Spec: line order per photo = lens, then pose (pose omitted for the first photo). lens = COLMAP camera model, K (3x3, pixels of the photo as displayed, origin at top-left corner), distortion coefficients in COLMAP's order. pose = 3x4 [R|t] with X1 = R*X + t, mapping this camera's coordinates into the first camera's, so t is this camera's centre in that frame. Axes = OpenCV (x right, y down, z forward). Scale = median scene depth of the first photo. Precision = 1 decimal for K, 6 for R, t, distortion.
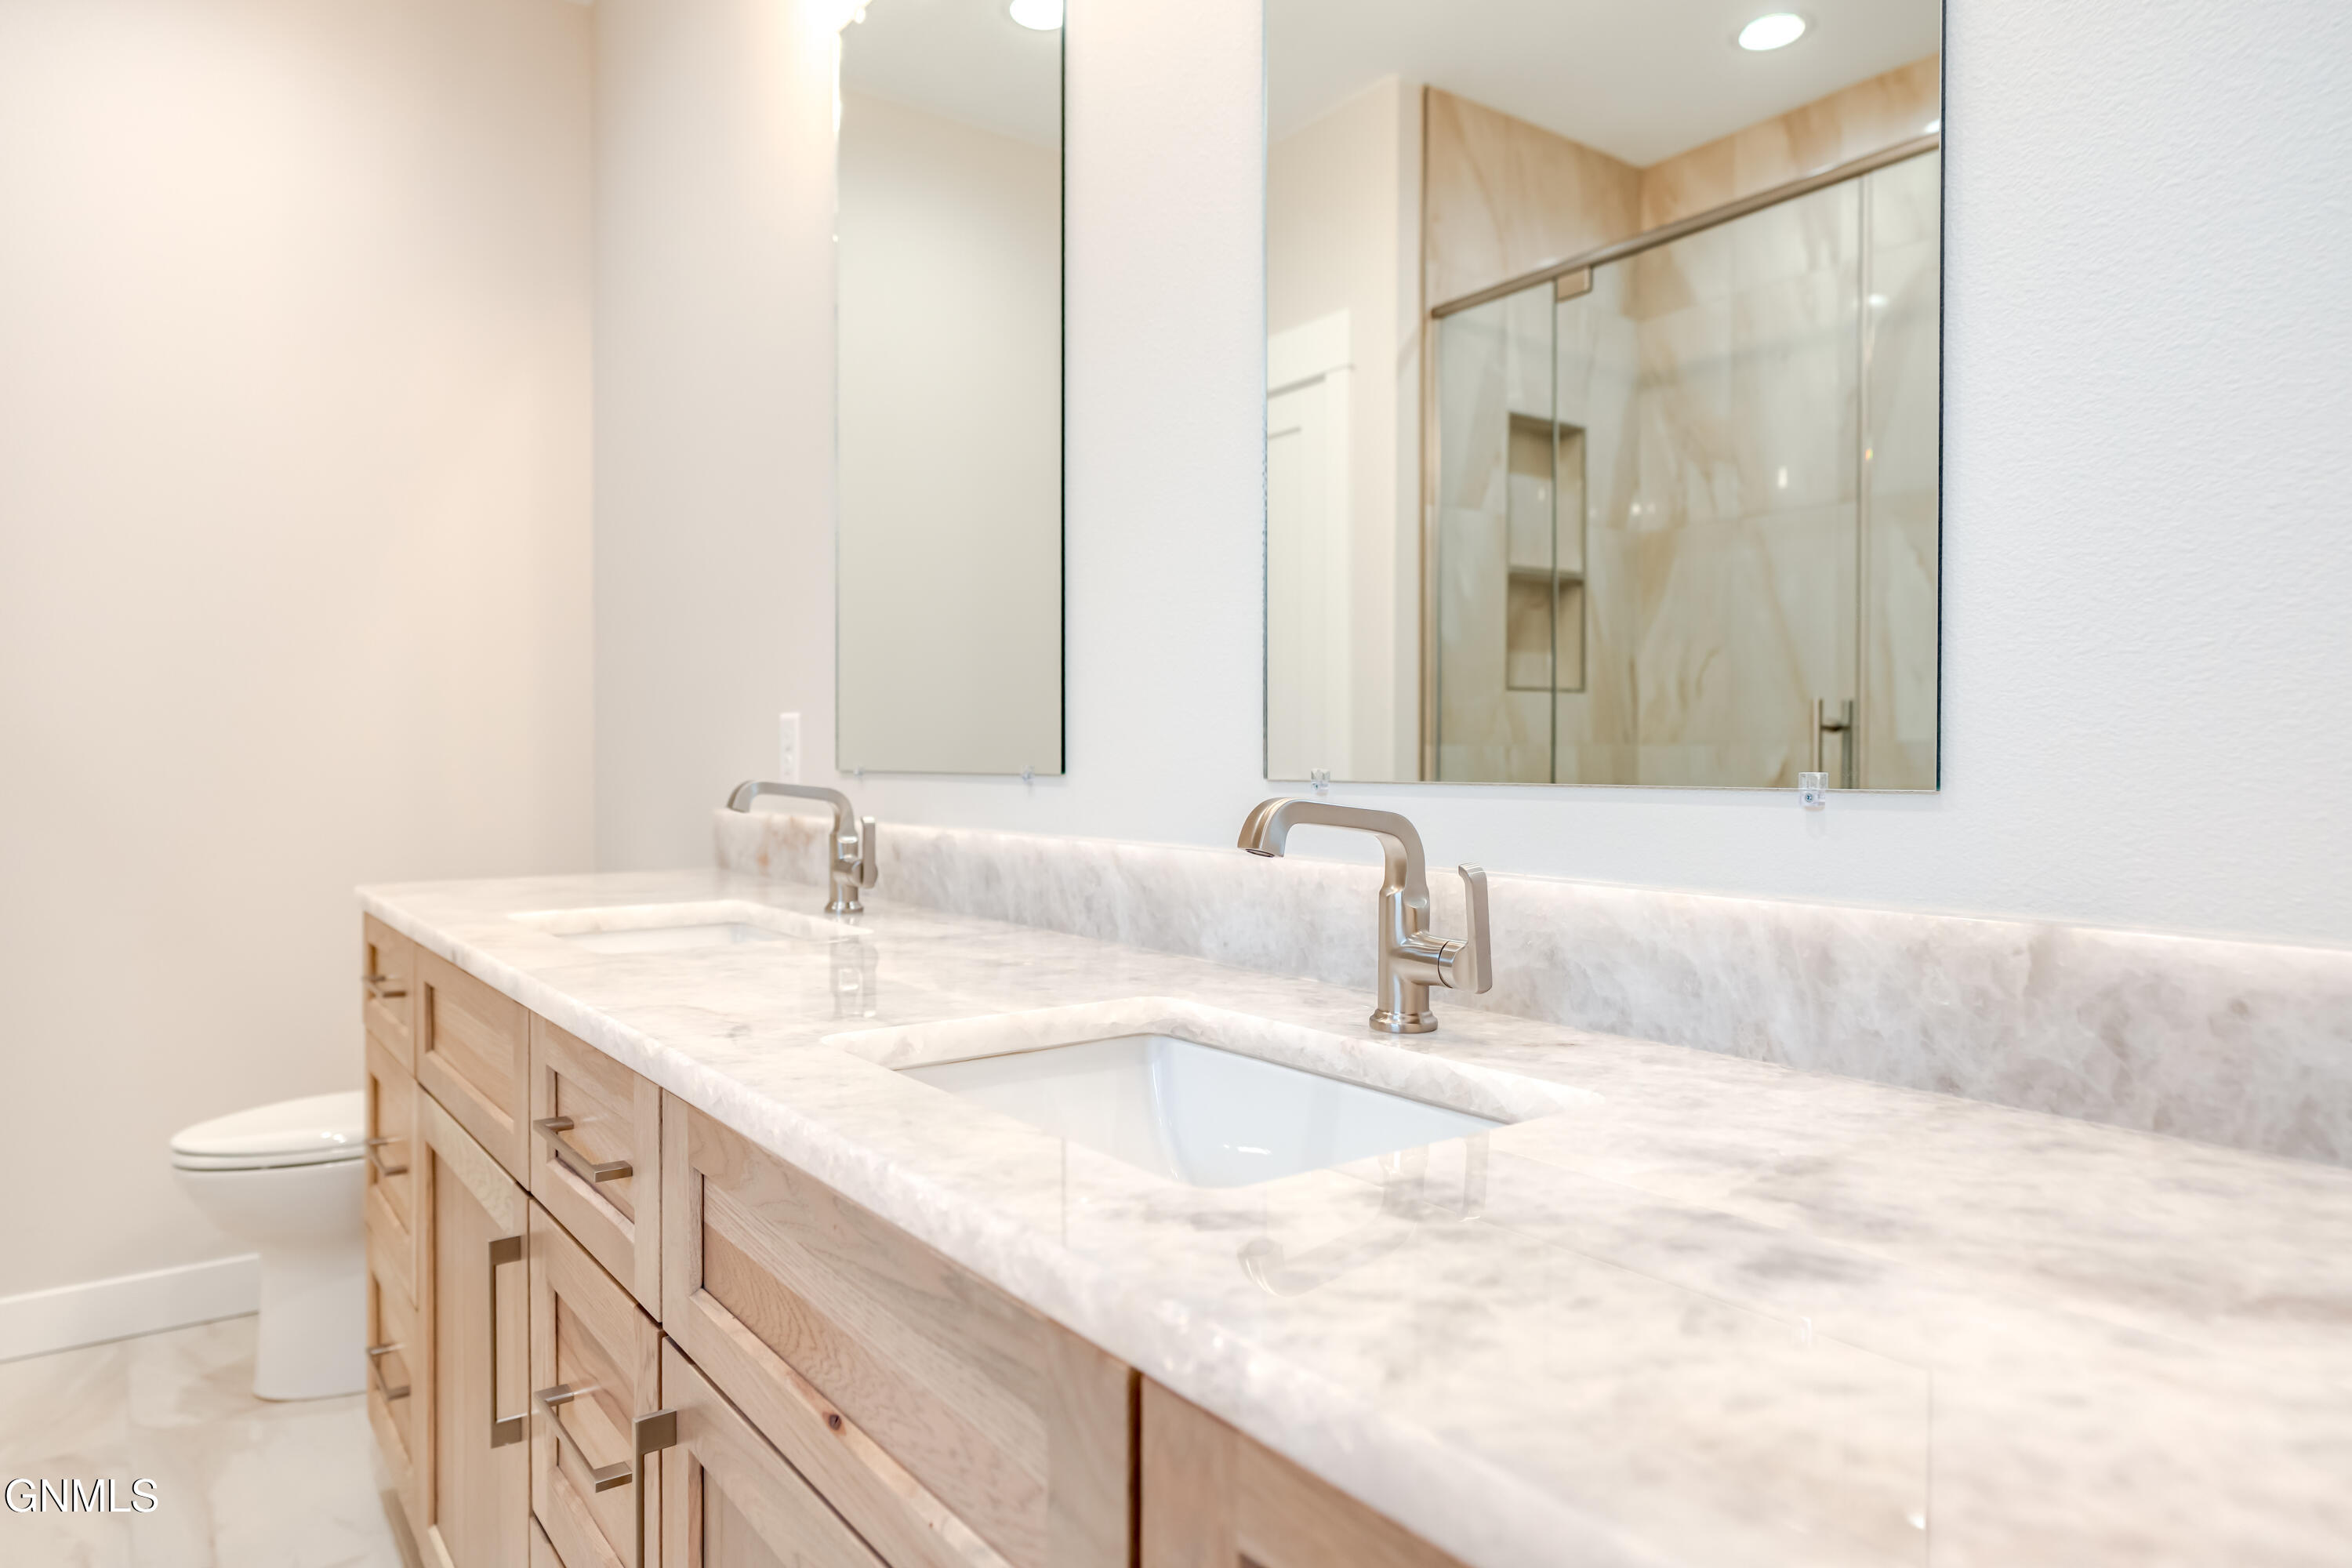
lens RADIAL K [[1470.3, 0, 1169.3], [0, 1470.3, 773.6], [0, 0, 1]] dist [-0.004710, 0.000142]
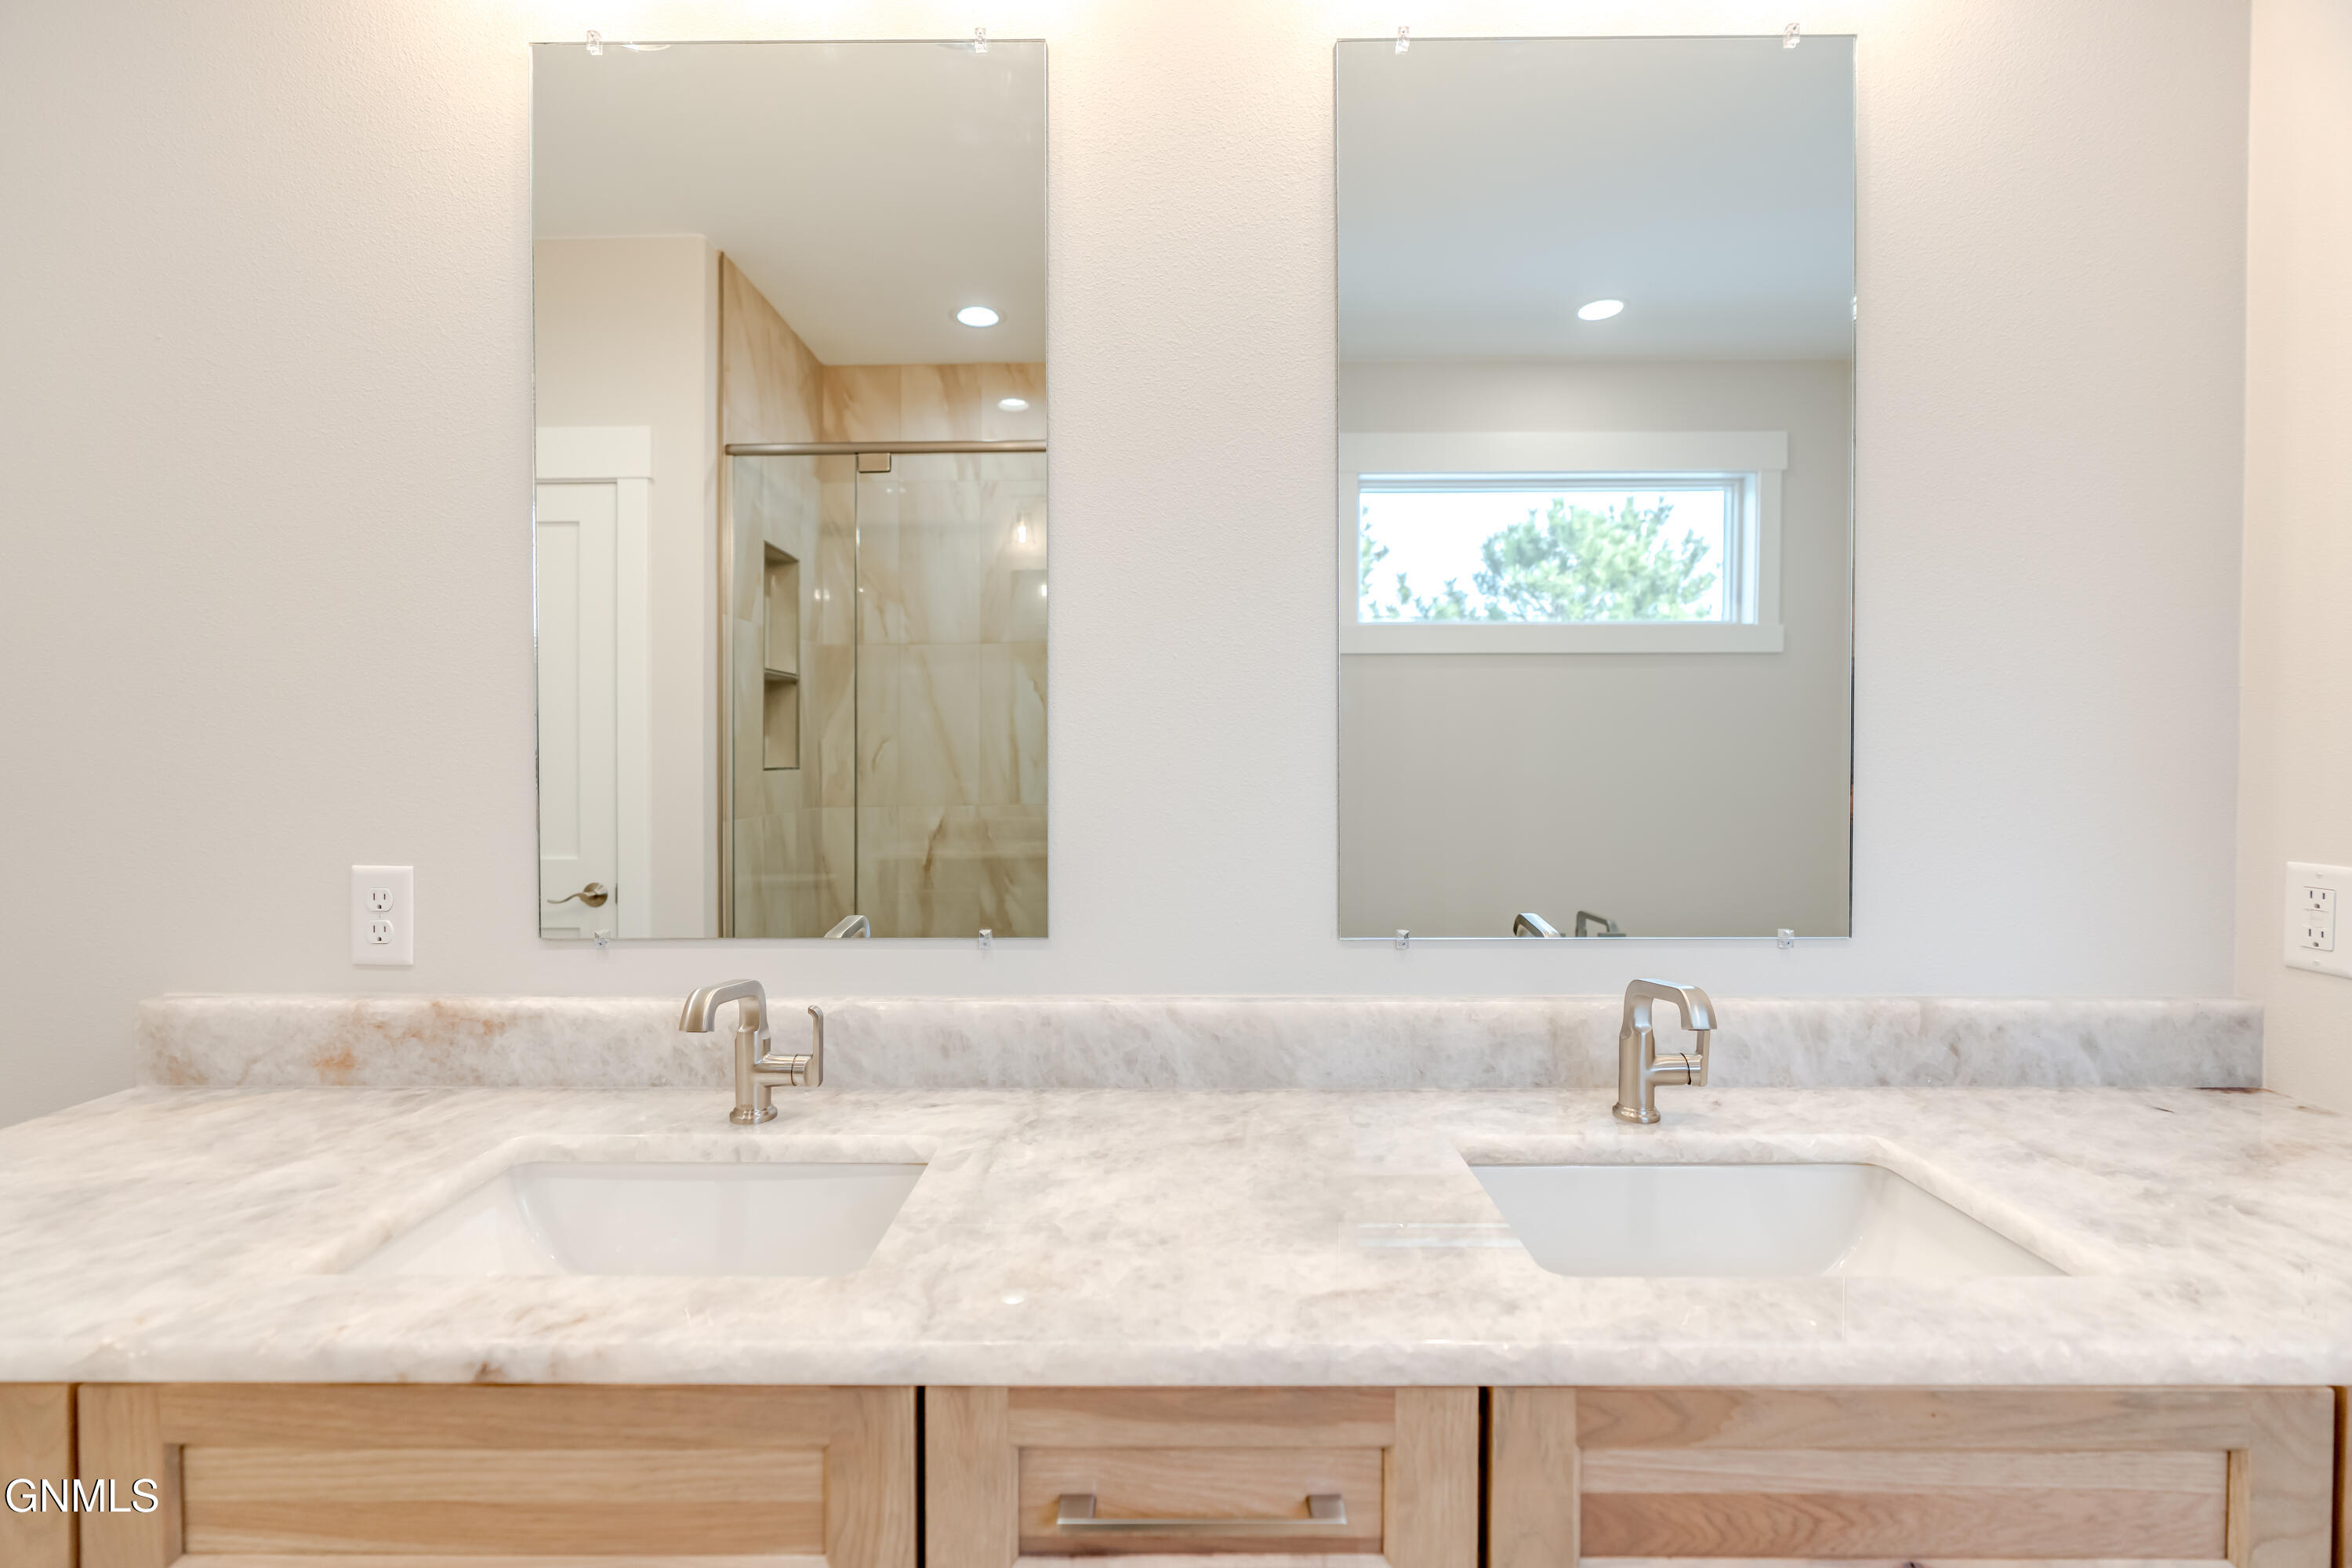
lens RADIAL K [[1058.9, 0, 1166.2], [0, 1058.9, 787.1], [0, 0, 1]] dist [-0.006995, 0.000896]
pose [[0.592204, -0.019840, 0.805544, -0.827259], [0.009746, 0.999800, 0.017459, -0.157942], [-0.805729, -0.002488, 0.592279, 0.614246]]
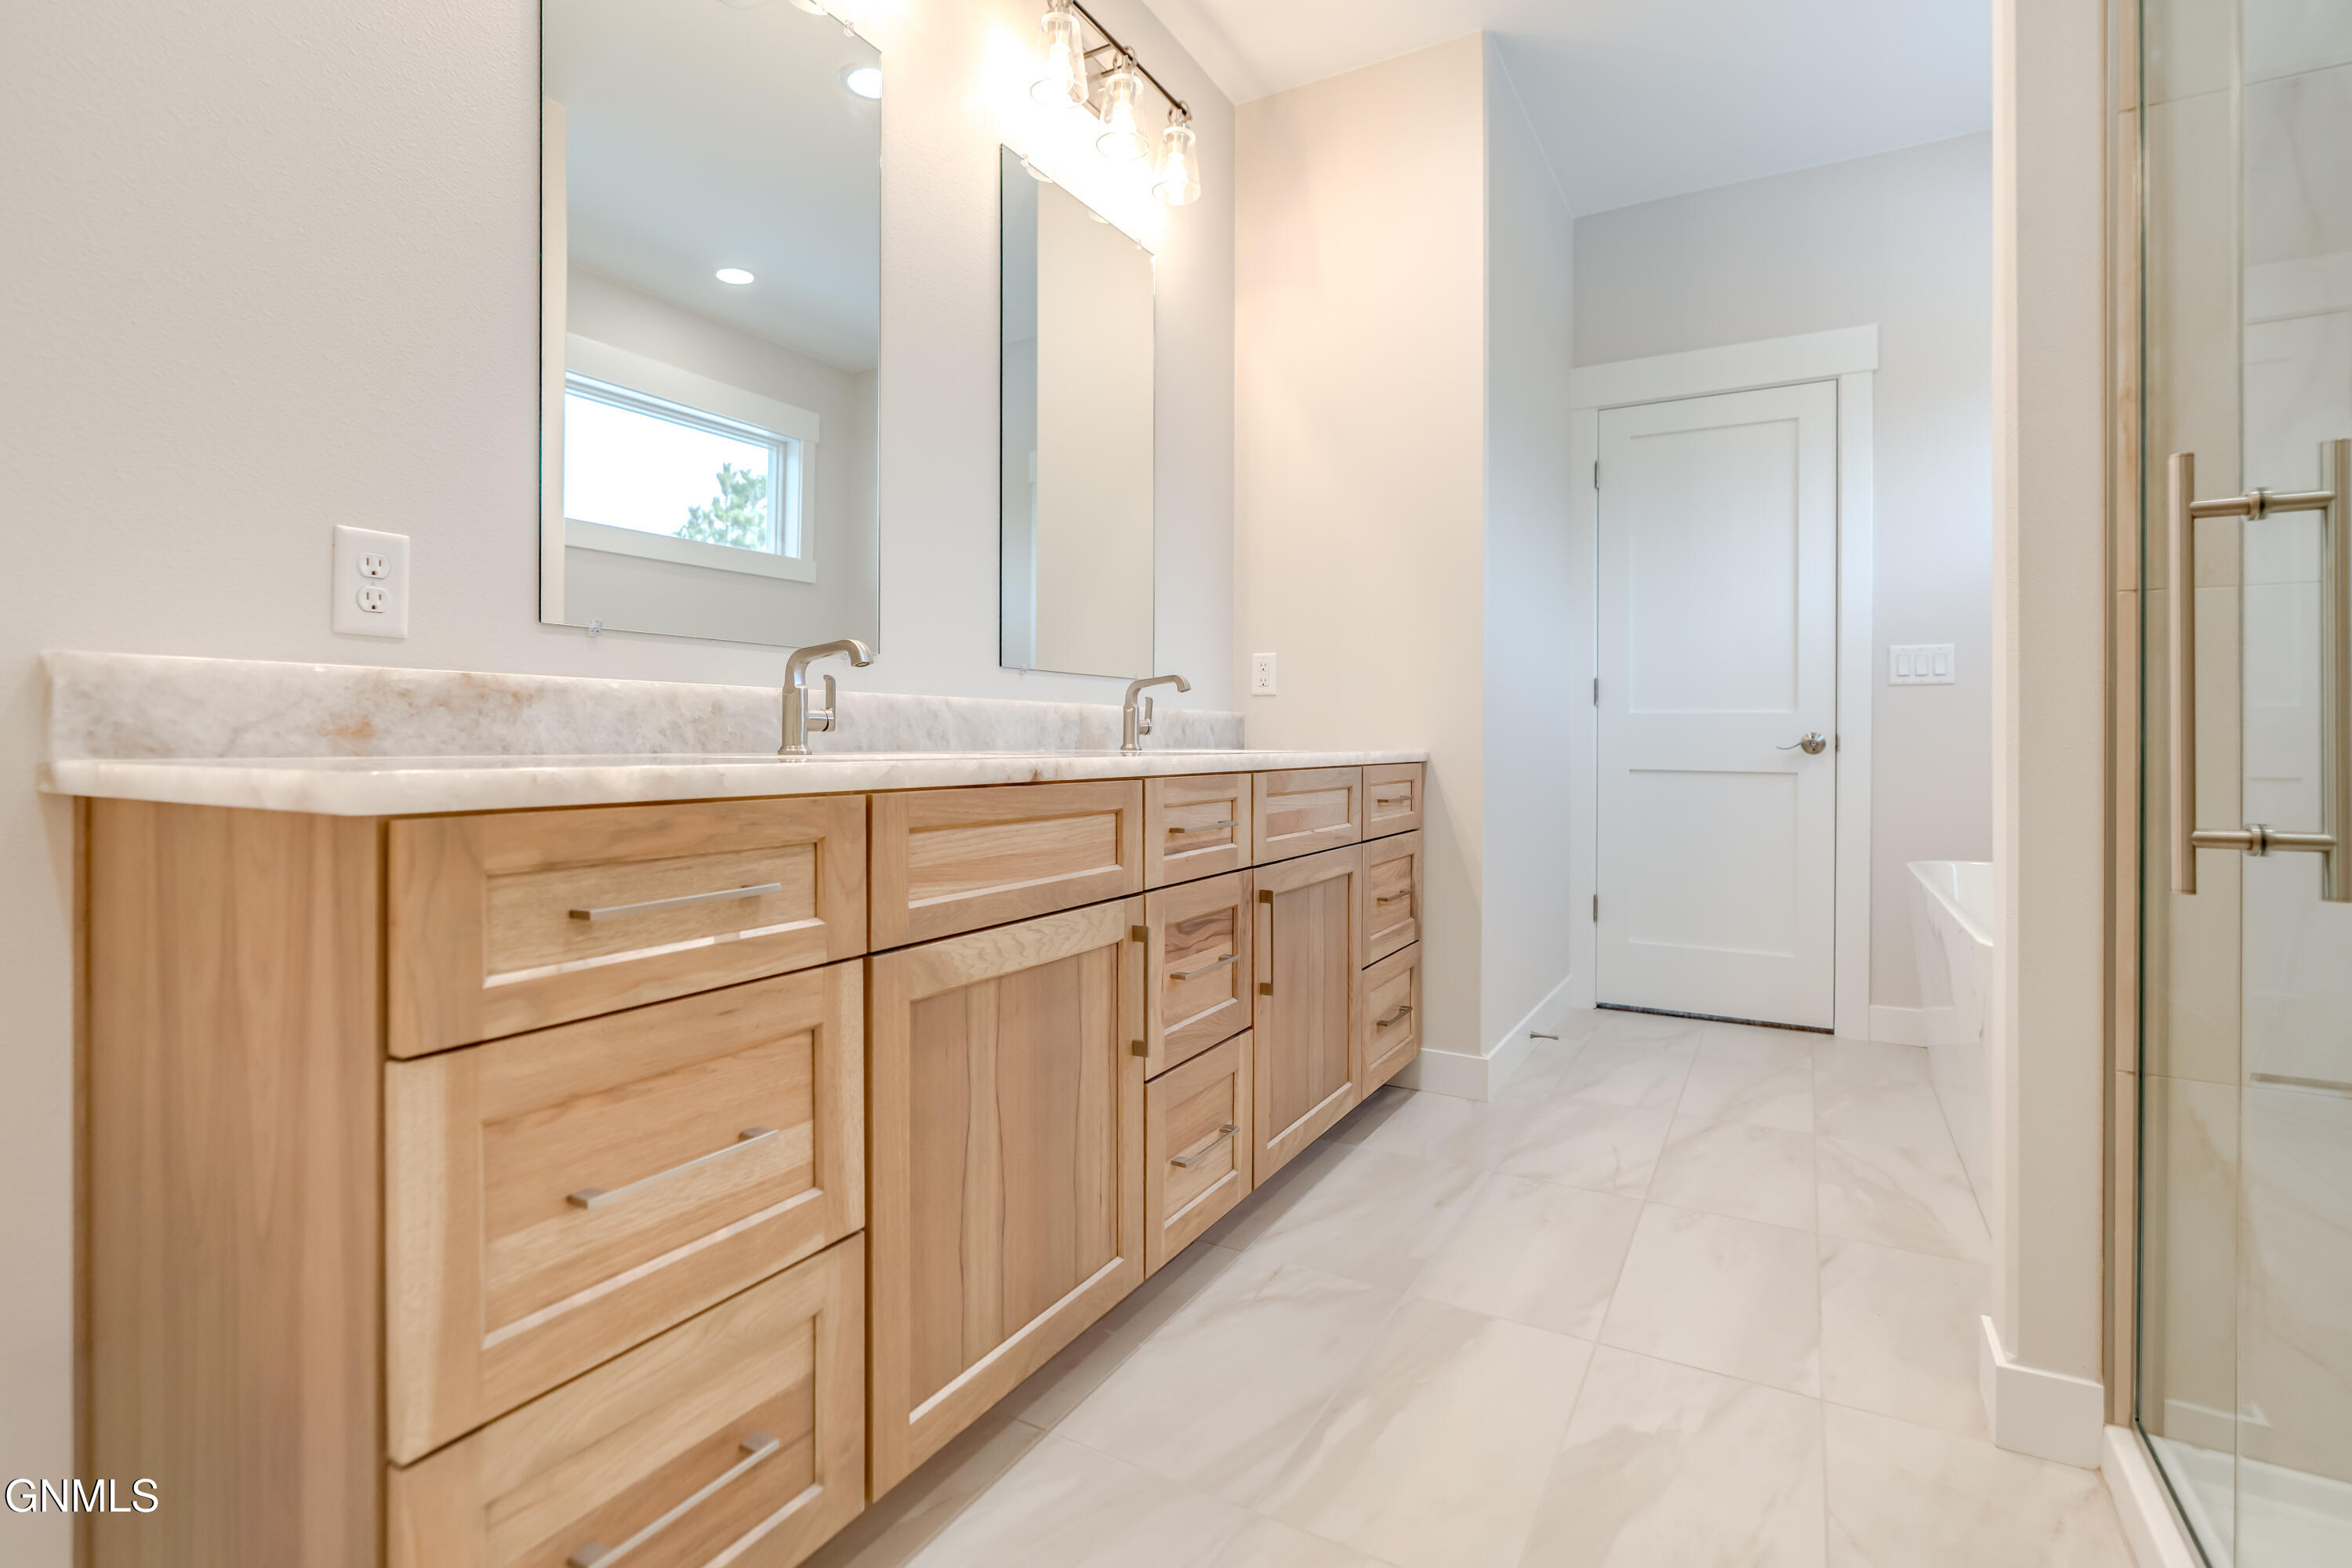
lens RADIAL K [[1084.7, 0, 1181.8], [0, 1084.7, 754.4], [0, 0, 1]] dist [-0.008638, 0.001649]
pose [[-0.418033, -0.015502, 0.908299, -1.641620], [0.008819, 0.999738, 0.021121, 0.110659], [-0.908389, 0.016840, -0.417787, 1.541821]]
